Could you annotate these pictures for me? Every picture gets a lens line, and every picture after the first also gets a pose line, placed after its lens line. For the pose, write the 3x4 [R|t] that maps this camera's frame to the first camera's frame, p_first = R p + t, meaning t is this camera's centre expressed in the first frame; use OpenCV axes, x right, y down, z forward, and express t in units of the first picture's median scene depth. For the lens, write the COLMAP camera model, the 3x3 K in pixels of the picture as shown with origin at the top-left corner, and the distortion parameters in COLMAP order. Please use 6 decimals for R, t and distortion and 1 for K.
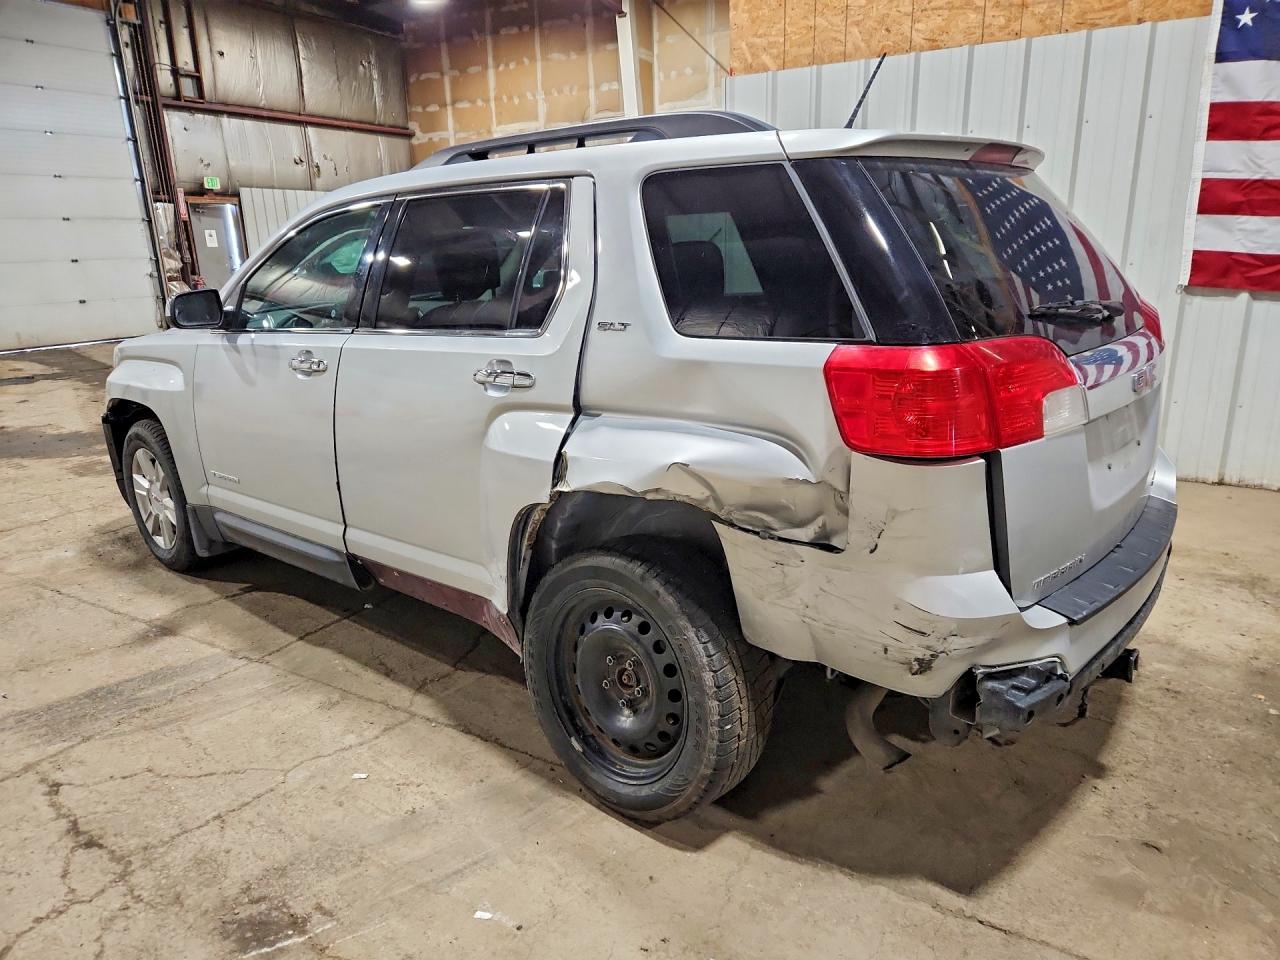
lens RADIAL K [[856.8, 0, 636.9], [0, 856.8, 476.6], [0, 0, 1]] dist [0.059228, -0.045450]
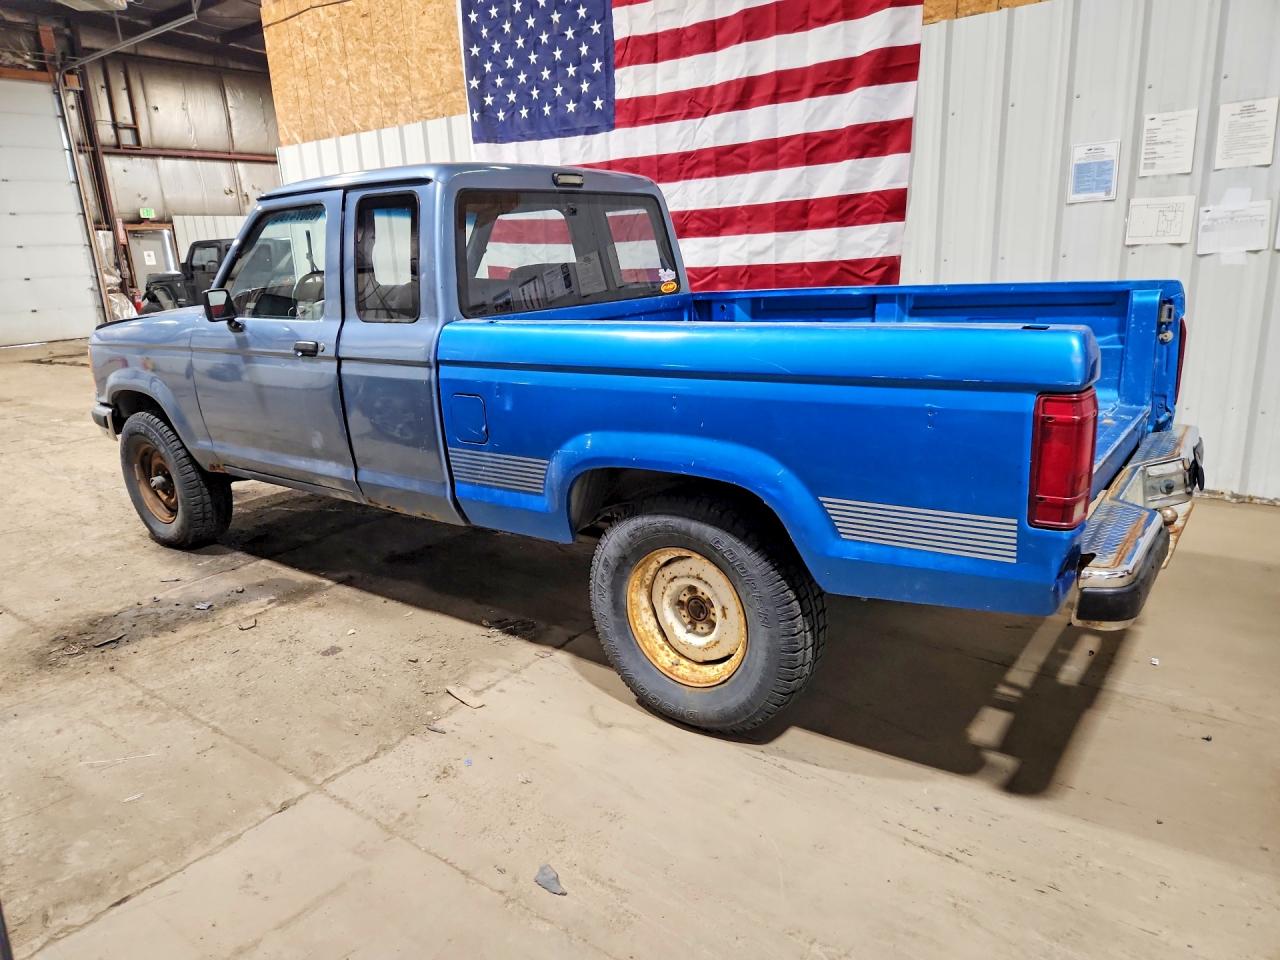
lens RADIAL K [[856.8, 0, 615.6], [0, 856.8, 479.5], [0, 0, 1]] dist [0.059228, -0.045450]
pose [[0.992428, 0.010656, -0.122364, 0.327959], [-0.010938, 0.999939, -0.001635, 0.035047], [0.122340, 0.002961, 0.992484, -0.143591]]
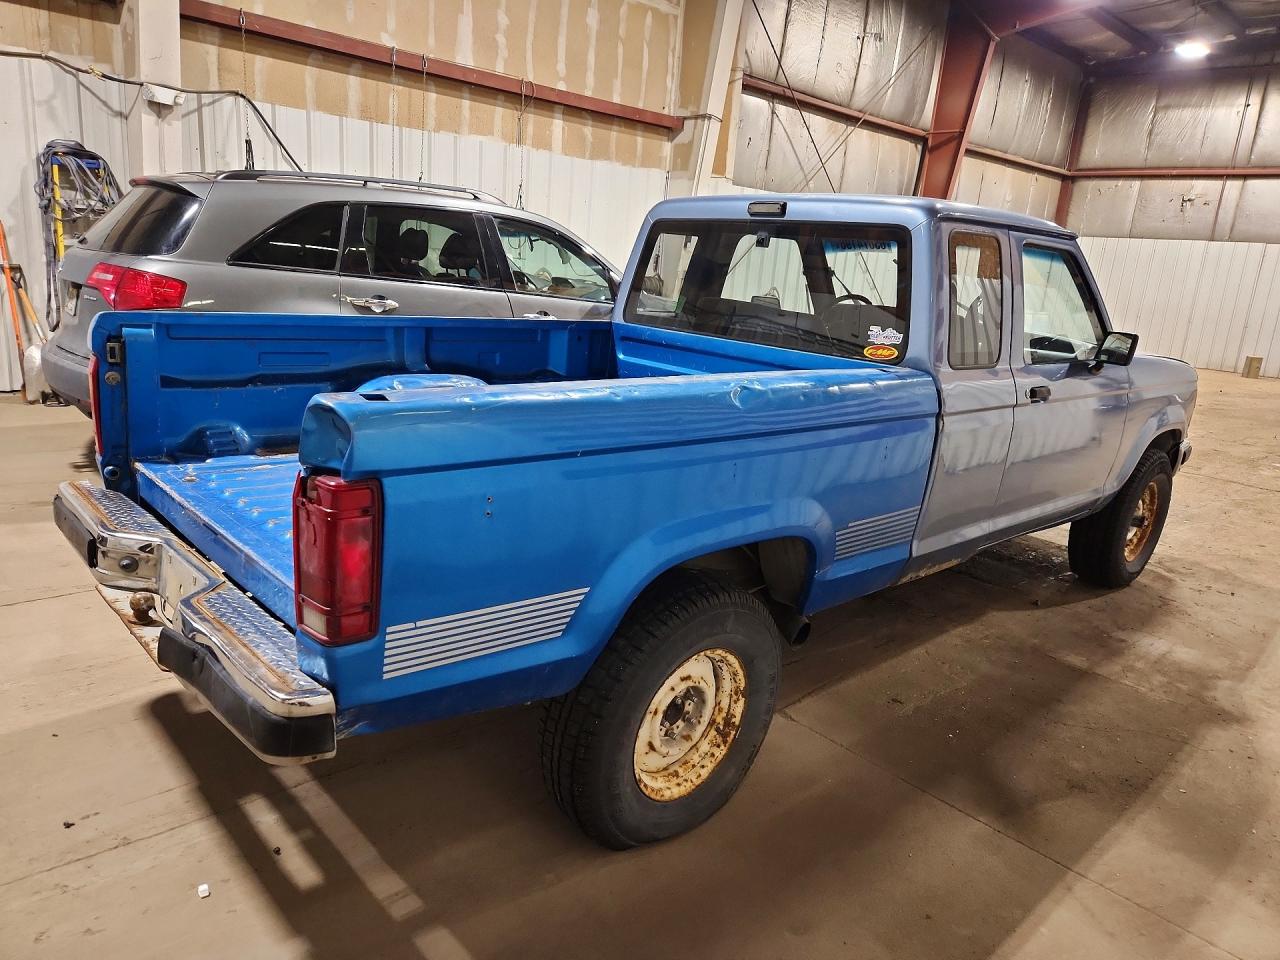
lens RADIAL K [[856.8, 0, 642.0], [0, 856.8, 481.9], [0, 0, 1]] dist [0.059228, -0.045450]
pose [[-0.273534, 0.249693, -0.928888, 0.503751], [-0.317710, 0.888061, 0.332276, -0.043427], [0.907876, 0.386006, -0.163585, 0.107323]]
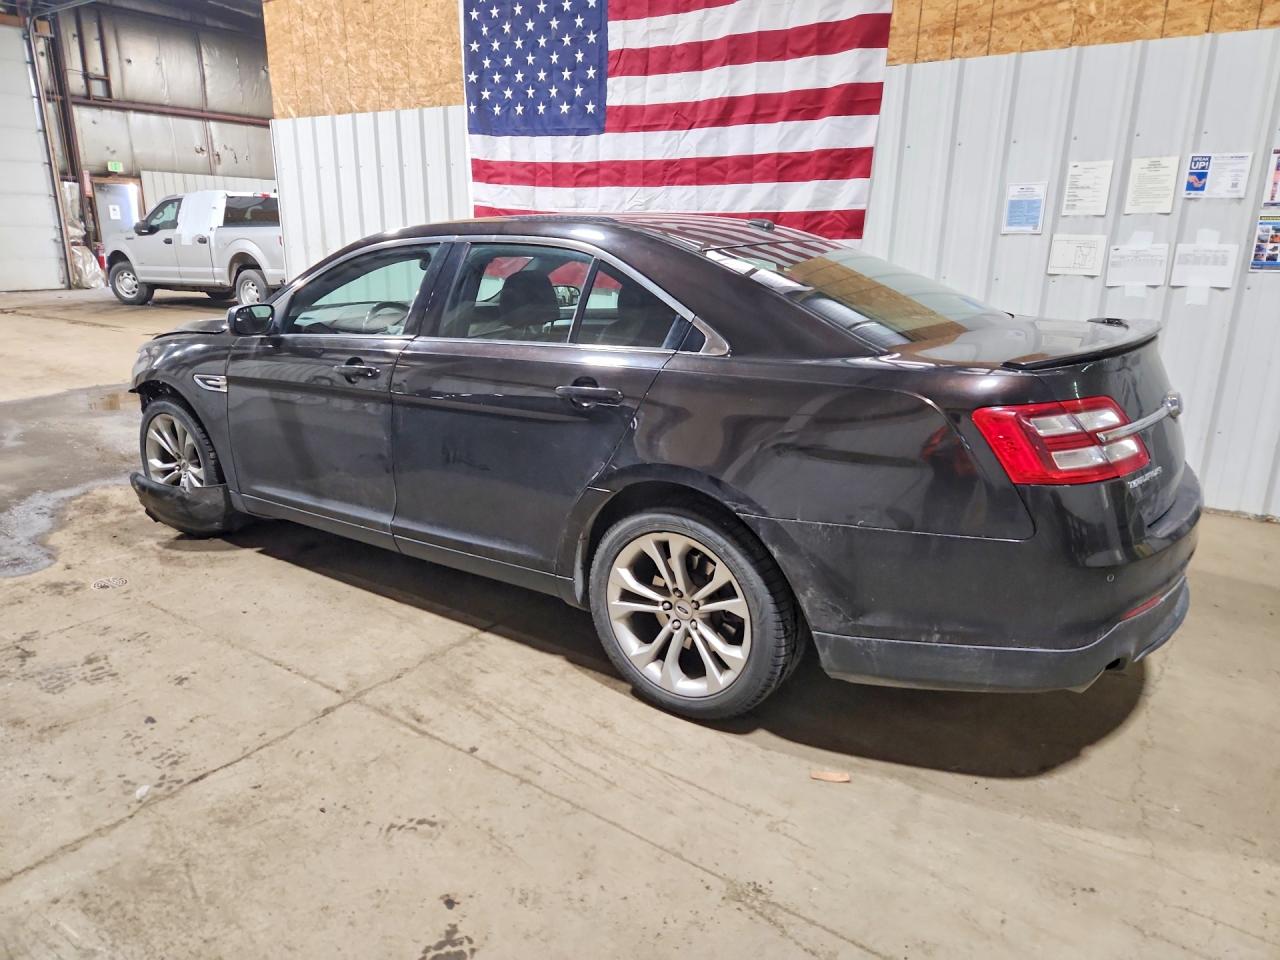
lens RADIAL K [[856.8, 0, 627.2], [0, 856.8, 472.3], [0, 0, 1]] dist [0.059228, -0.045450]
pose [[0.996579, 0.058039, -0.058836, 0.323315], [-0.057616, 0.998300, 0.008862, 0.036974], [0.059250, -0.005442, 0.998228, -0.177702]]
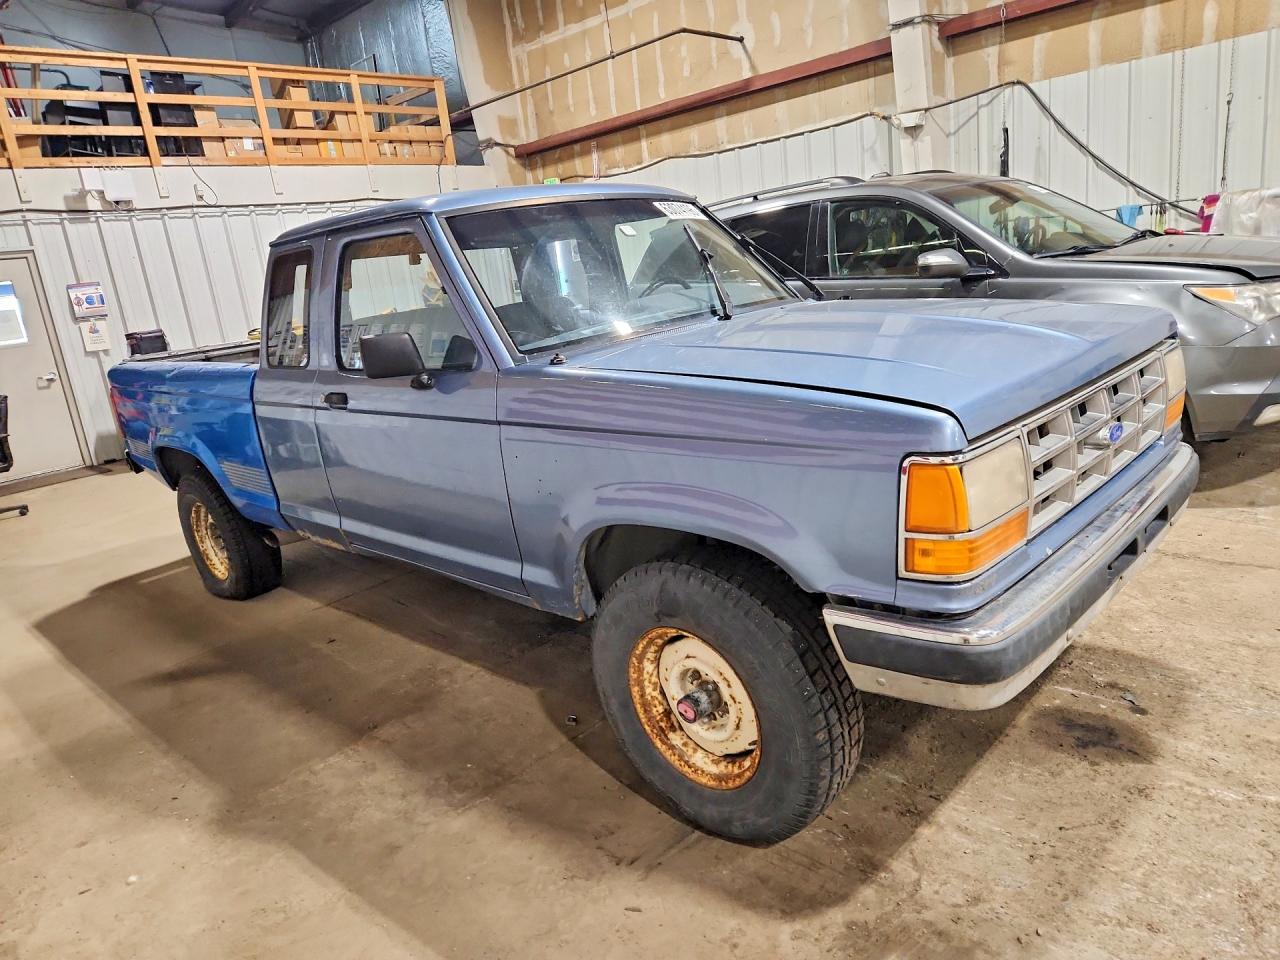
lens RADIAL K [[856.8, 0, 623.5], [0, 856.8, 474.3], [0, 0, 1]] dist [0.059228, -0.045450]
pose [[-0.964861, 0.081733, 0.249726, 0.169546], [0.195109, 0.859436, 0.472550, -0.089634], [-0.176000, 0.504668, -0.845183, 0.315291]]
